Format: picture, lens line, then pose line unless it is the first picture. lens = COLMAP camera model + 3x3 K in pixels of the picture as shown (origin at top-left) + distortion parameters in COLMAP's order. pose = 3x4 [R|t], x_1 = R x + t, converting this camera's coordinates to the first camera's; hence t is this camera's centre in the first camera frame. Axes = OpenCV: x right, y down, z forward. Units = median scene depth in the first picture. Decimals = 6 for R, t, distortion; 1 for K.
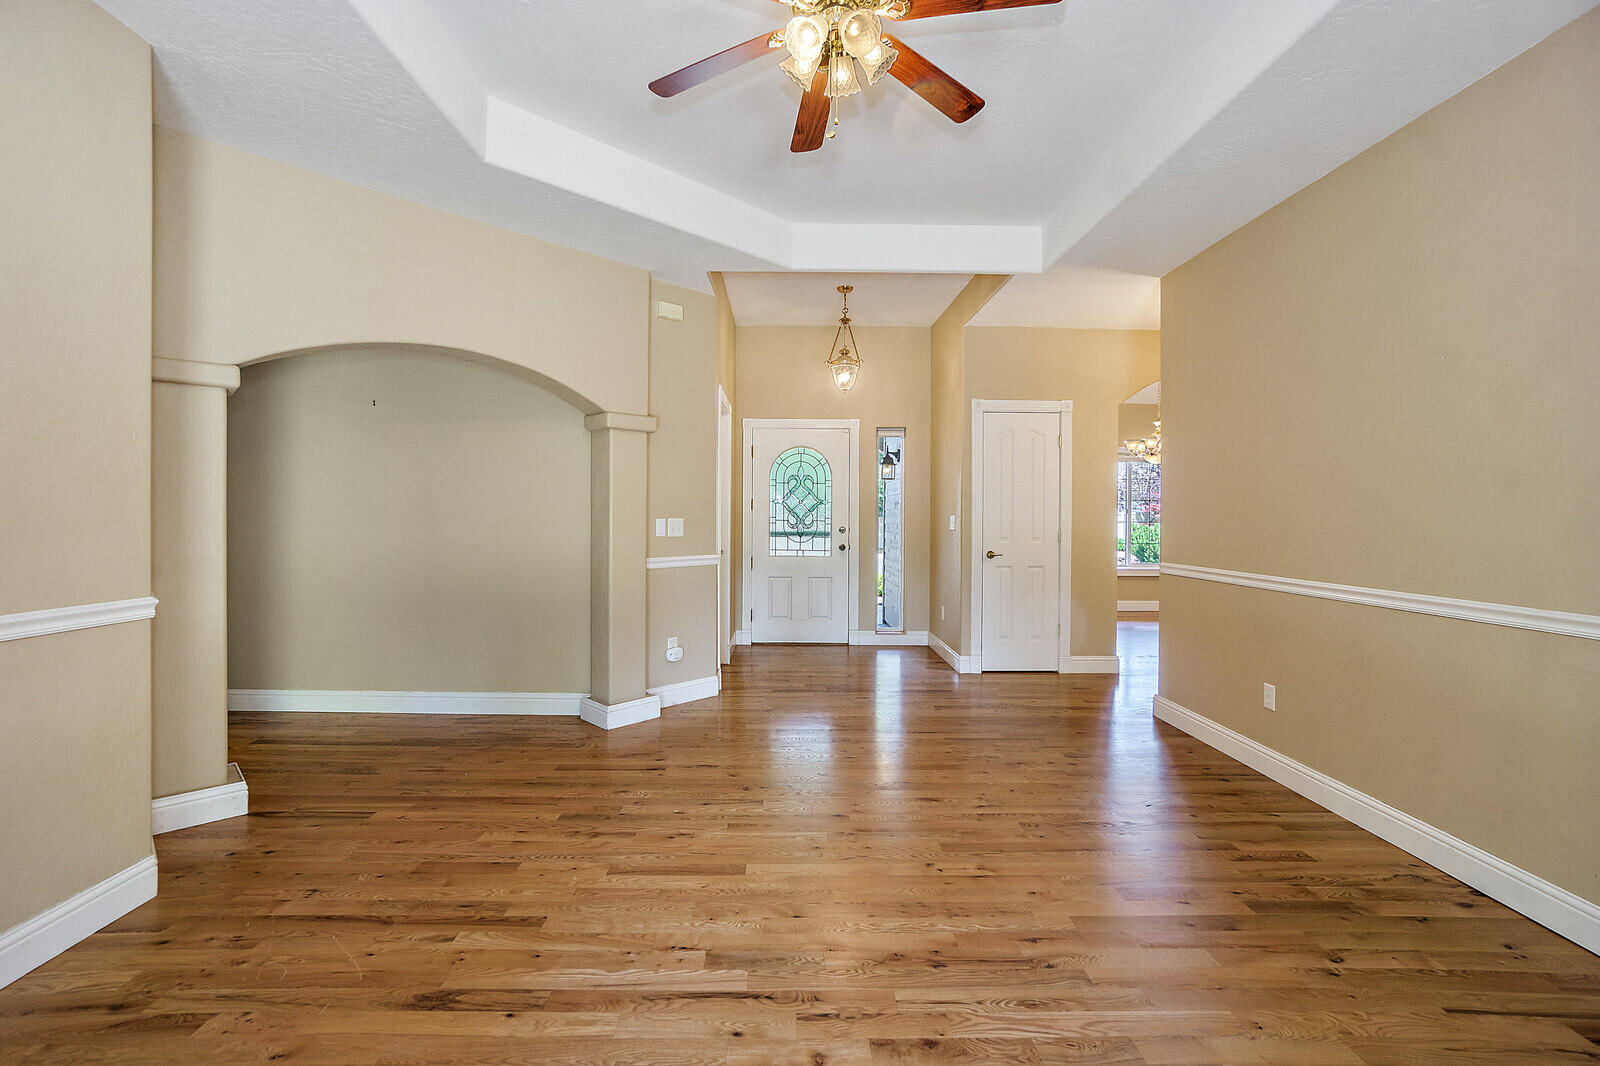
lens RADIAL K [[705.9, 0, 786.2], [0, 705.9, 519.9], [0, 0, 1]] dist [-0.042279, 0.019661]
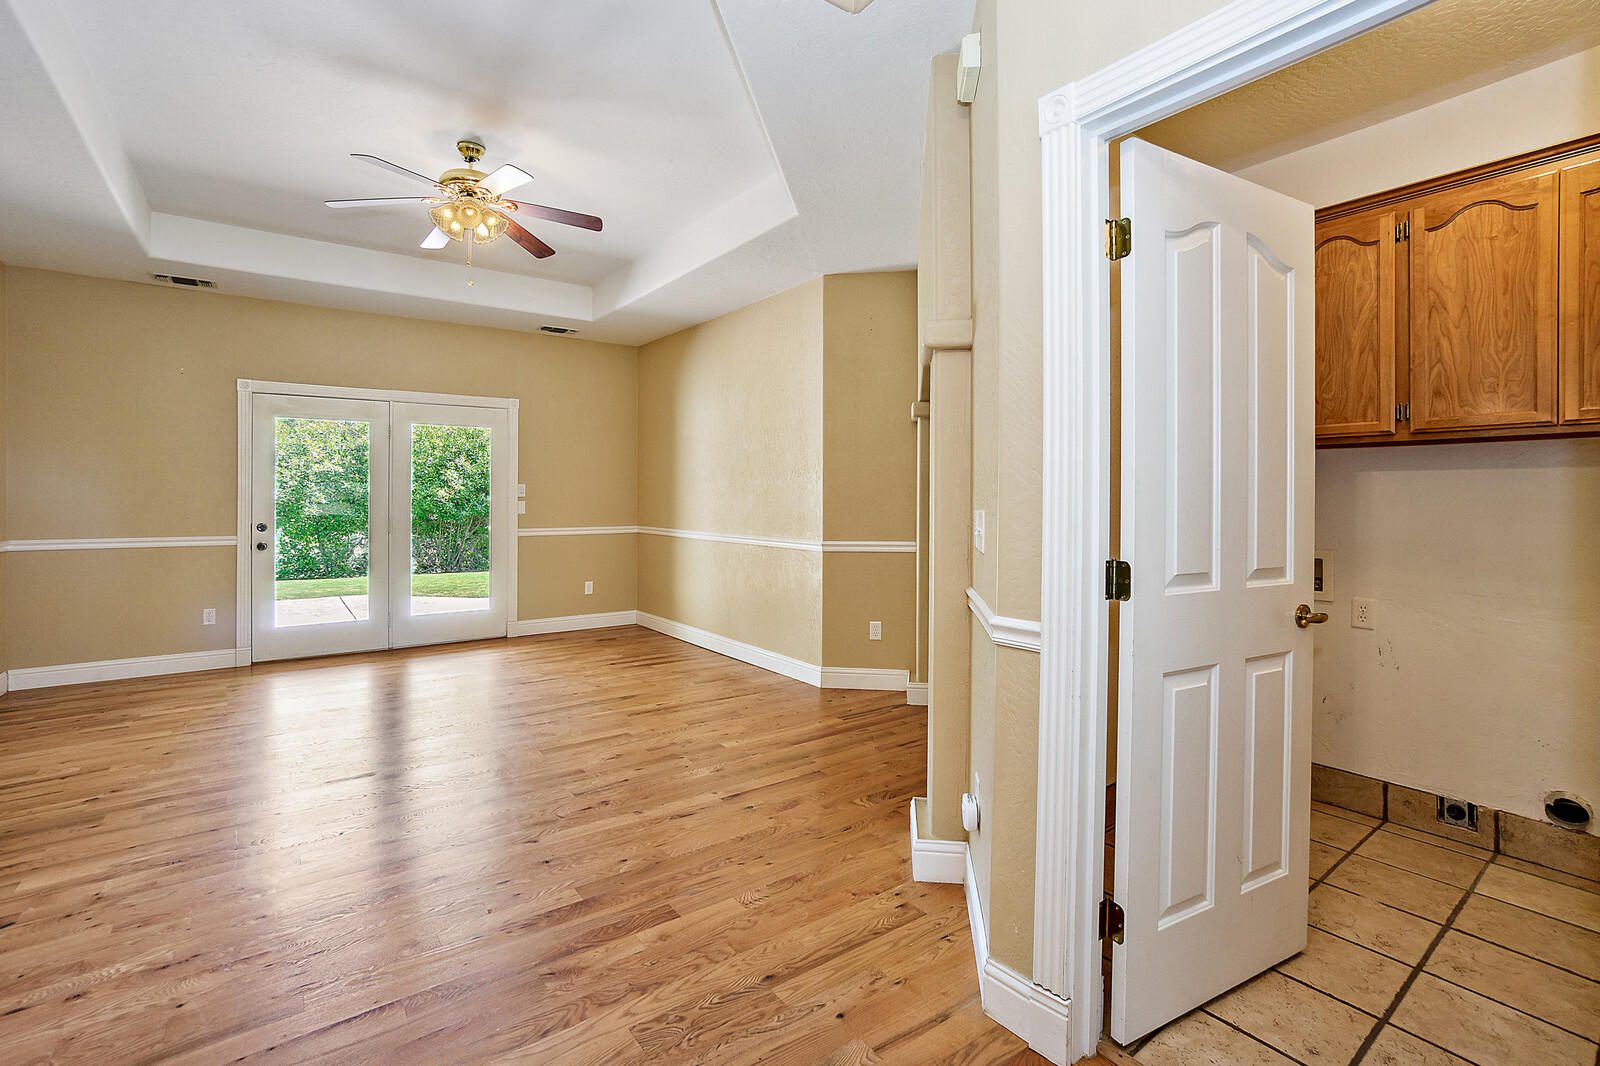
lens RADIAL K [[712.8, 0, 792.2], [0, 712.8, 494.7], [0, 0, 1]] dist [-0.042580, 0.016814]
pose [[-0.803779, -0.011873, -0.594809, 0.265547], [-0.011430, 0.999924, -0.004514, -0.011013], [0.594818, 0.003170, -0.803854, 1.691452]]
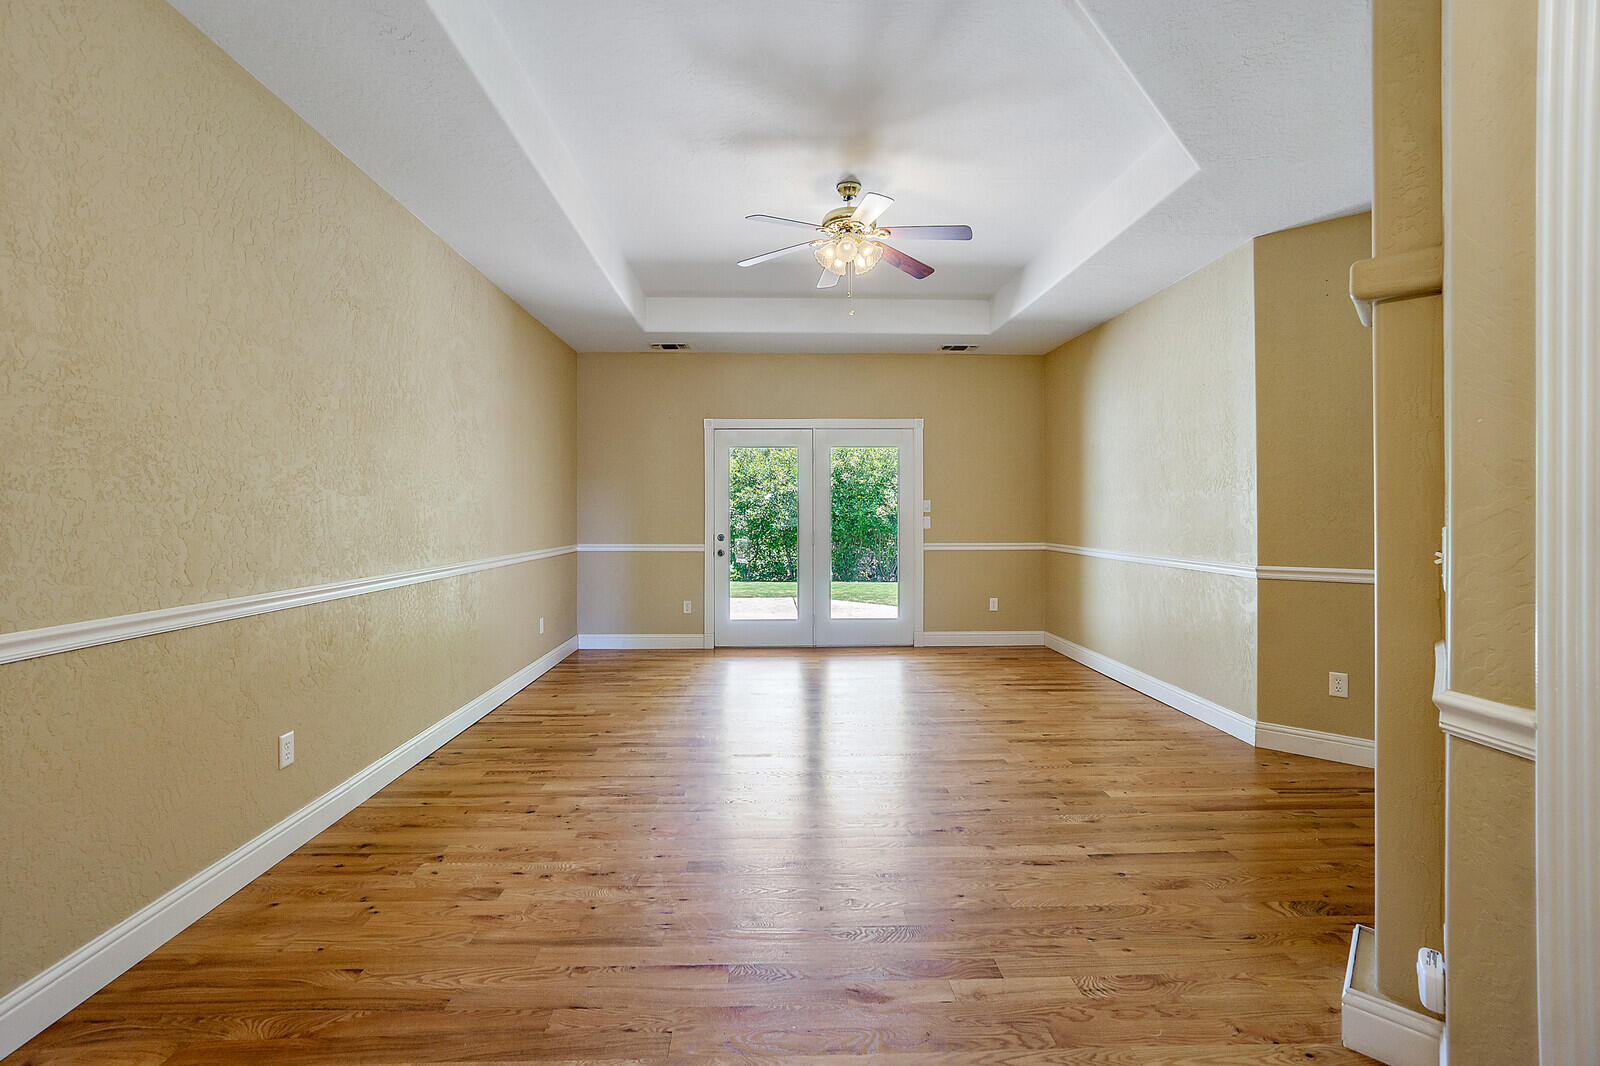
lens RADIAL K [[704.6, 0, 793.8], [0, 704.6, 506.3], [0, 0, 1]] dist [-0.044399, 0.019439]
pose [[-0.999320, -0.007839, -0.036020, 0.164633], [-0.007649, 0.999956, -0.005410, -0.009152], [0.036060, -0.005131, -0.999336, 1.678231]]
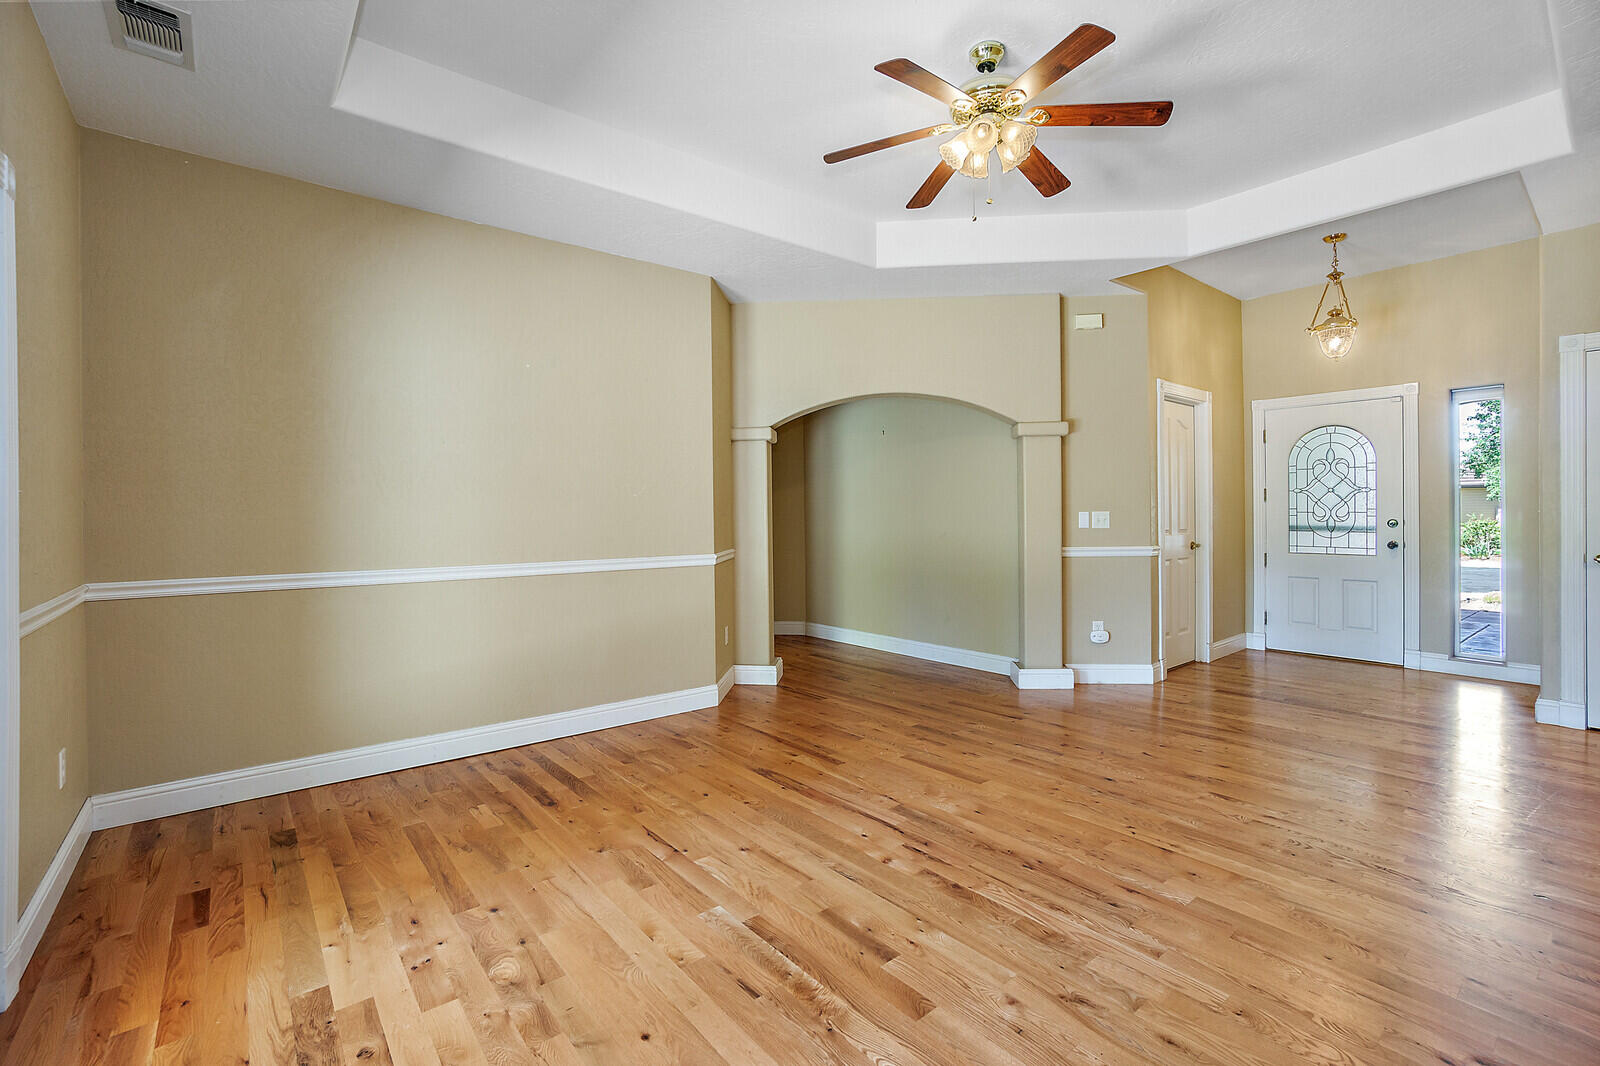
lens RADIAL K [[705.9, 0, 786.2], [0, 705.9, 519.9], [0, 0, 1]] dist [-0.042279, 0.019661]
pose [[0.616705, -0.005509, -0.787175, 0.510977], [0.007651, 0.999970, -0.001004, 0.010774], [0.787157, -0.005403, 0.616729, -0.055761]]
